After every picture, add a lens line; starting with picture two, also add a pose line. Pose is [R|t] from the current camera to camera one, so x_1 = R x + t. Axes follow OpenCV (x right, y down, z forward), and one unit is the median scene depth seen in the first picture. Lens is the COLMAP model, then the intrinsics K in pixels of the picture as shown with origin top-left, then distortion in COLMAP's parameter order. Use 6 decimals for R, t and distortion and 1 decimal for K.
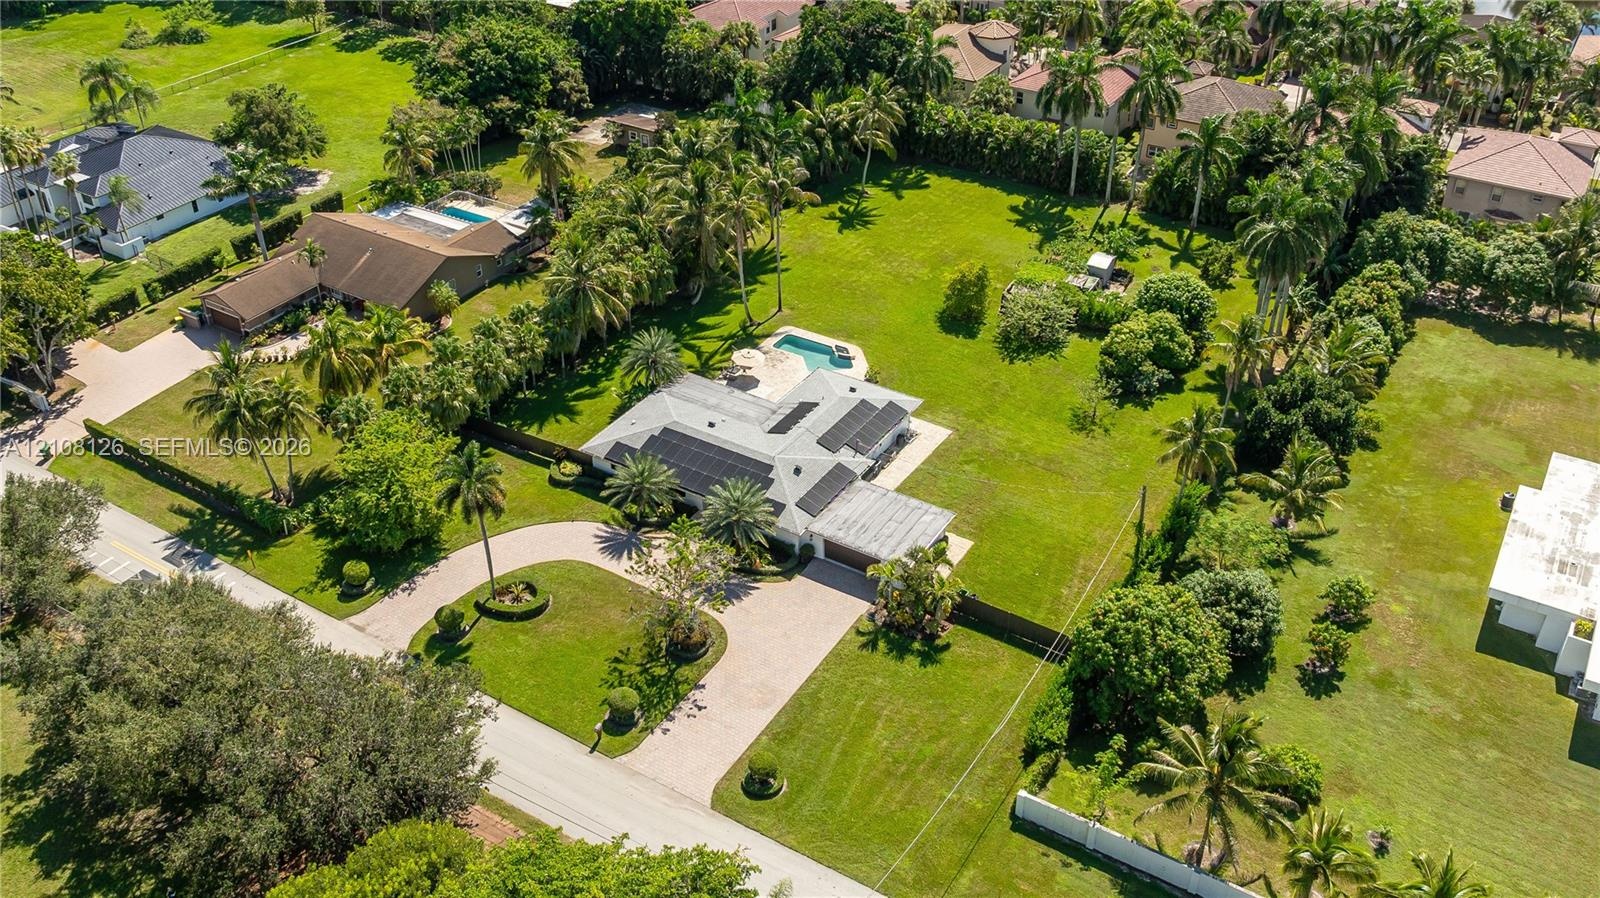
lens RADIAL K [[1434.3, 0, 798.0], [0, 1434.3, 448.2], [0, 0, 1]] dist [-0.023569, -0.009488]
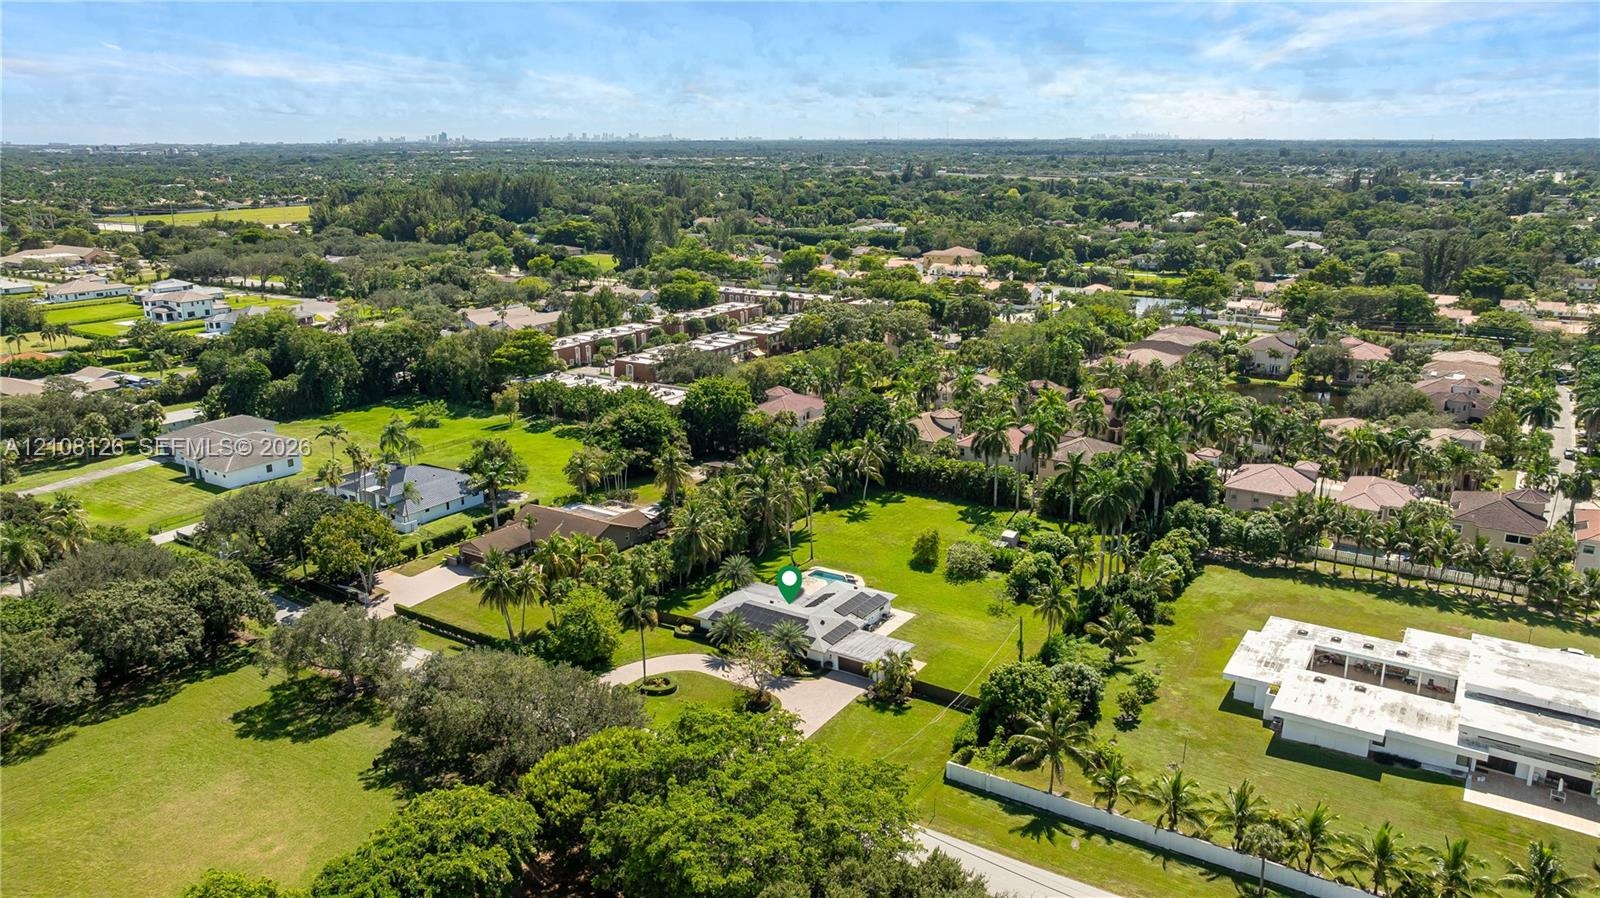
lens RADIAL K [[1131.2, 0, 803.9], [0, 1131.2, 449.4], [0, 0, 1]] dist [-0.017235, 0.011850]
pose [[0.999863, 0.005073, -0.015741, -0.002011], [-0.009568, 0.953753, -0.300441, 0.179939], [0.013489, 0.300550, 0.953671, -0.276942]]
